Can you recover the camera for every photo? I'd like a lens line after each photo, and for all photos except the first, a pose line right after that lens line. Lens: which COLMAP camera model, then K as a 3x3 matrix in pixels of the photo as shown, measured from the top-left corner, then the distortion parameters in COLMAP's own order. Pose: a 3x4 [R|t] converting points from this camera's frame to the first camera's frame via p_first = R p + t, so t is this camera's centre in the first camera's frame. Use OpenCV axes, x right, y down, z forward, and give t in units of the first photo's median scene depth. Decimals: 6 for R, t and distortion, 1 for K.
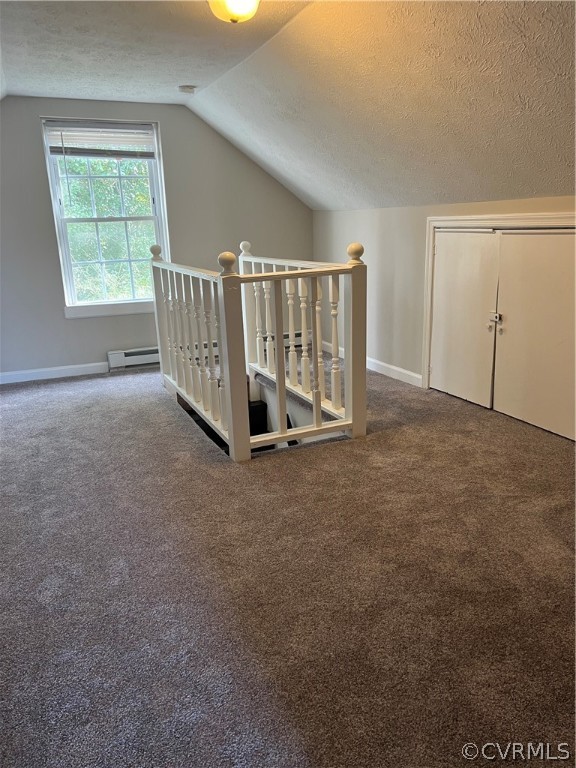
lens RADIAL K [[577.3, 0, 287.9], [0, 577.3, 386.8], [0, 0, 1]] dist [0.037972, -0.044136]
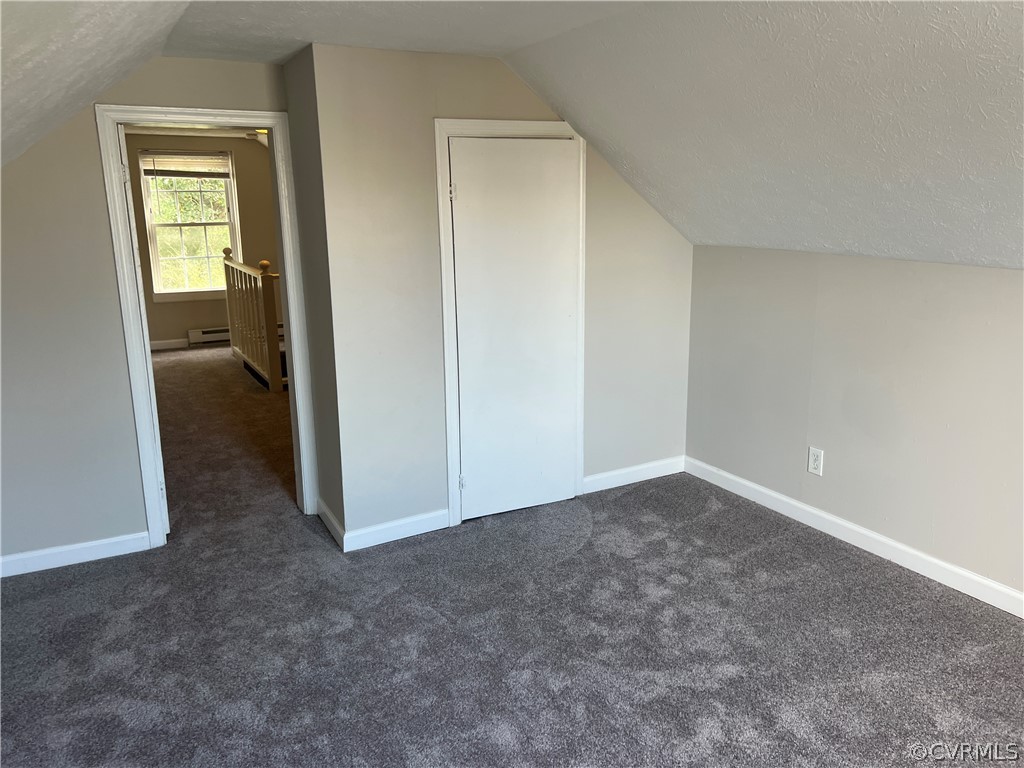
lens RADIAL K [[769.8, 0, 514.8], [0, 769.8, 380.2], [0, 0, 1]] dist [0.037972, -0.044136]
pose [[0.995001, 0.004113, 0.099778, 0.229018], [-0.000112, 0.999197, -0.040079, 0.116723], [-0.099863, 0.039867, 0.994202, -0.741580]]
